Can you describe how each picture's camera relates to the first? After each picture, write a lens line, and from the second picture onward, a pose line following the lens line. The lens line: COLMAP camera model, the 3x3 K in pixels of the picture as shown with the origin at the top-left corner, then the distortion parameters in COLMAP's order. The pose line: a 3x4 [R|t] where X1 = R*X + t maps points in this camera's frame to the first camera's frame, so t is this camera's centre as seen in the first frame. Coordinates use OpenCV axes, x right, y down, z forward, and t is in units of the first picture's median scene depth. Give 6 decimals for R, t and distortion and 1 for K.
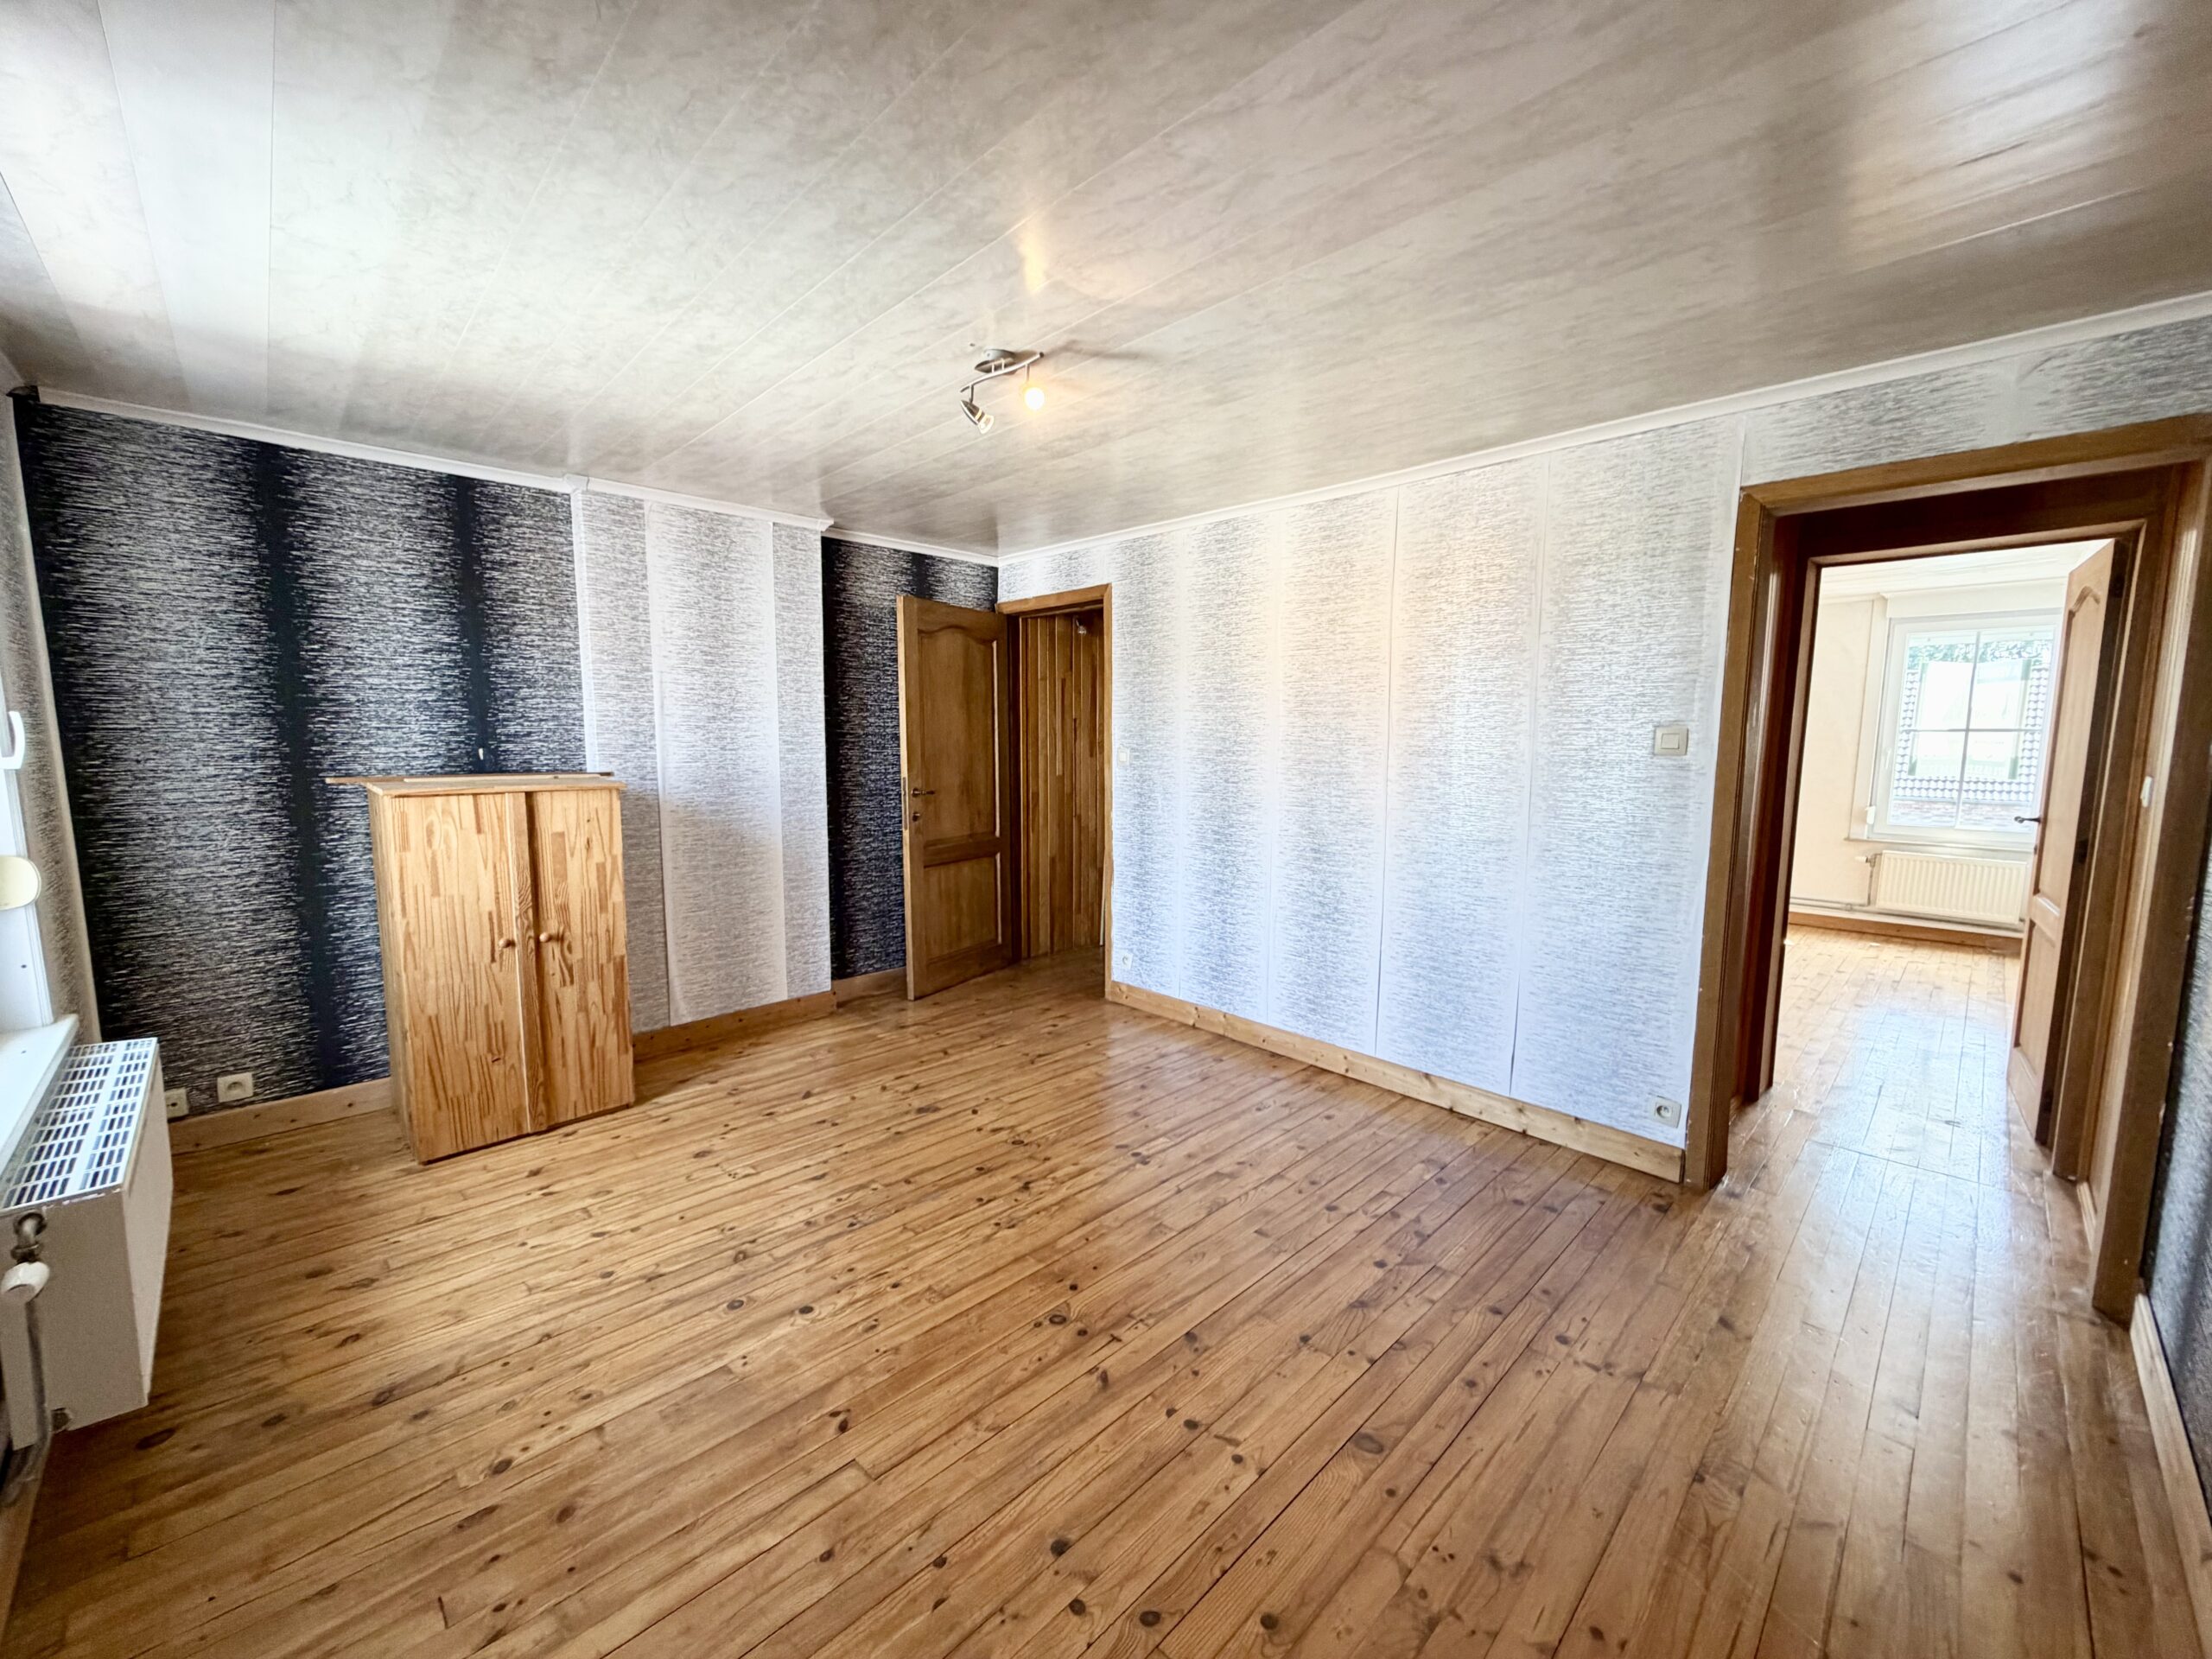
lens RADIAL K [[879.6, 0, 1115.6], [0, 879.6, 831.6], [0, 0, 1]] dist [-0.000208, -0.000476]
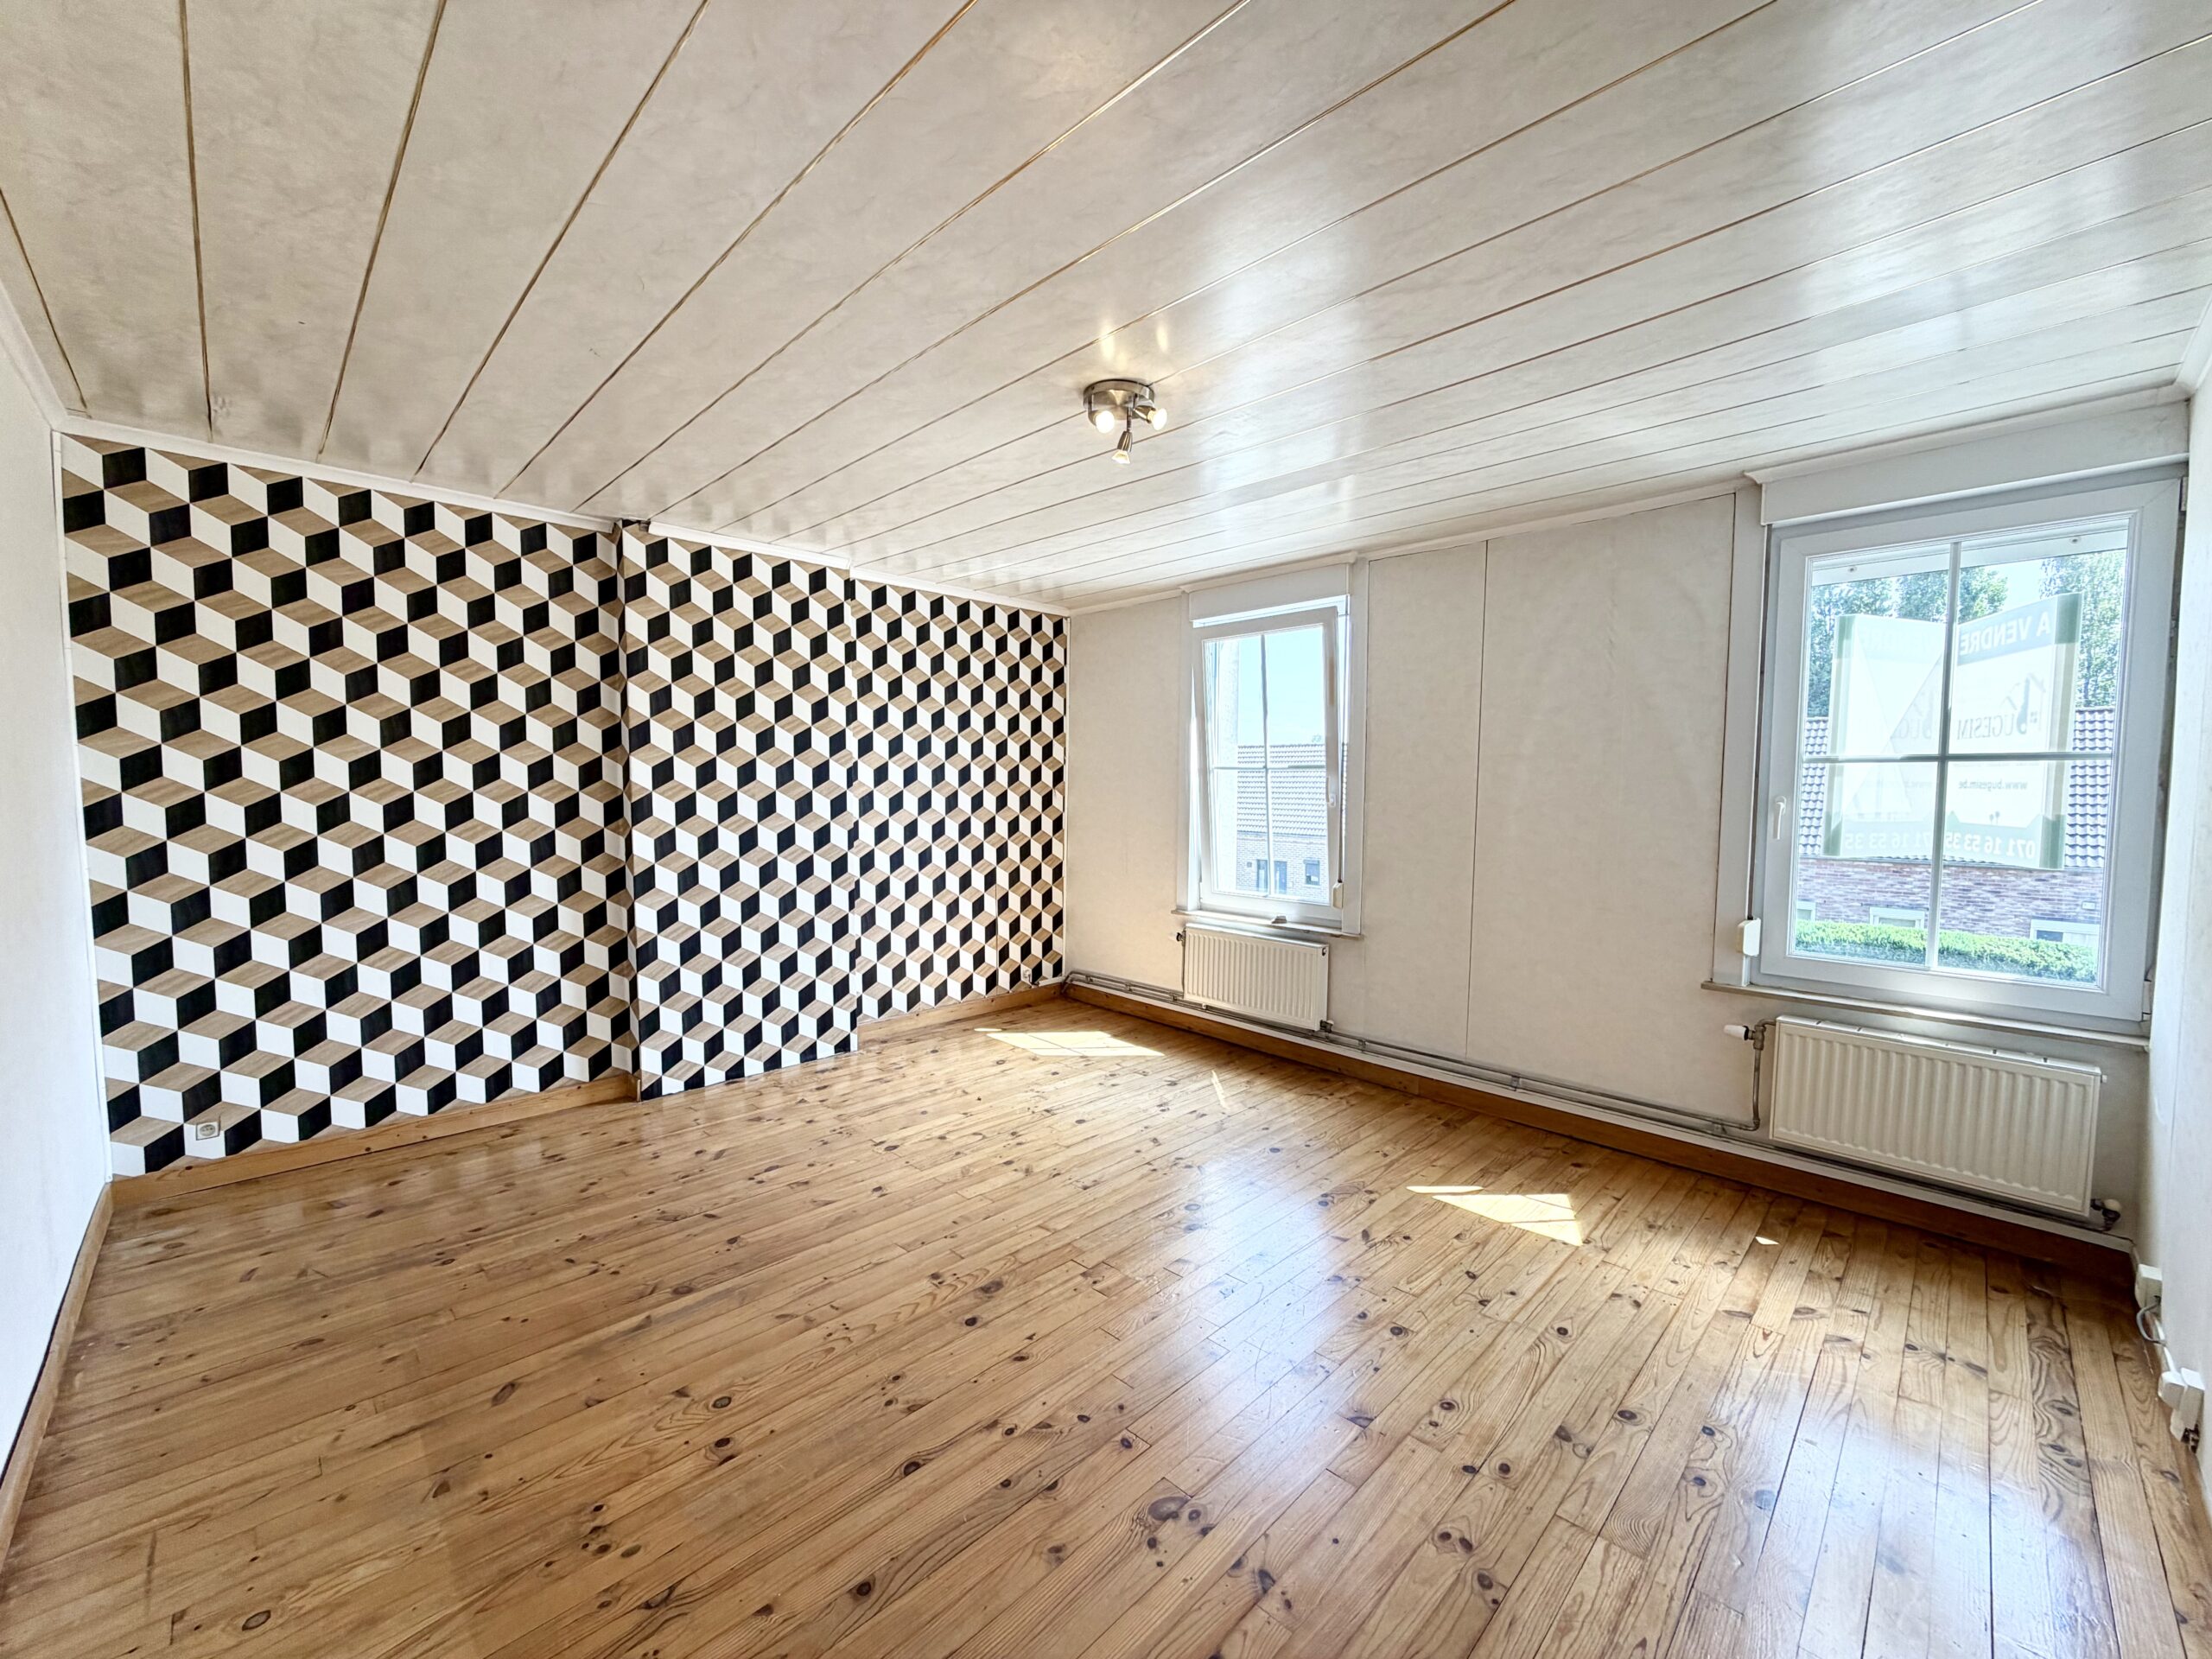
lens RADIAL K [[879.6, 0, 1097.0], [0, 879.6, 836.3], [0, 0, 1]] dist [-0.000208, -0.000476]
pose [[0.999949, -0.008948, 0.004733, 0.505128], [0.009173, 0.998723, -0.049688, -0.053624], [-0.004282, 0.049729, 0.998754, 0.525401]]
